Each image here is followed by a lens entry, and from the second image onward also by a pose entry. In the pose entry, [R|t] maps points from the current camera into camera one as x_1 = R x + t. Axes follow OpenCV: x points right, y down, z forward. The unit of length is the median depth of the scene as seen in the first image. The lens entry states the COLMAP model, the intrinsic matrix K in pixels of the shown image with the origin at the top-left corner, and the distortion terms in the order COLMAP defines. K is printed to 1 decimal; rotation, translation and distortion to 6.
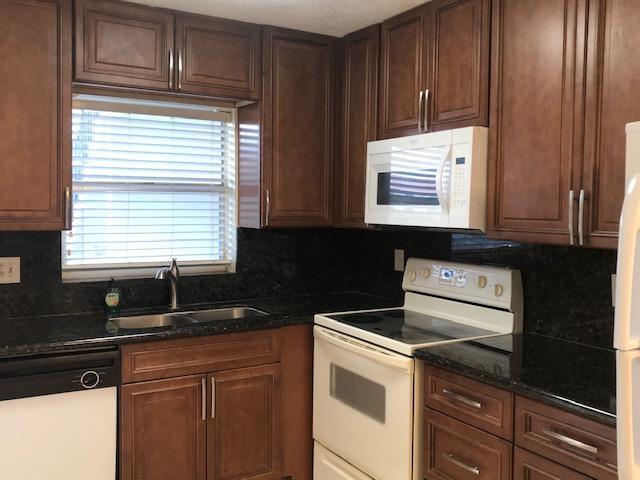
lens RADIAL K [[626.0, 0, 335.3], [0, 626.0, 229.9], [0, 0, 1]] dist [0.026749, 0.000000]
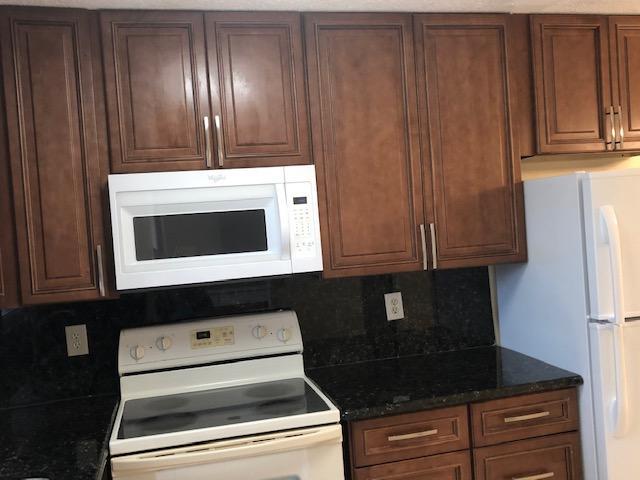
lens RADIAL K [[626.0, 0, 295.5], [0, 626.0, 228.7], [0, 0, 1]] dist [0.026749, 0.000000]
pose [[0.292575, -0.037562, 0.955505, -0.577006], [0.109889, 0.993929, 0.005424, -0.061415], [-0.949908, 0.103412, 0.294926, 0.611045]]
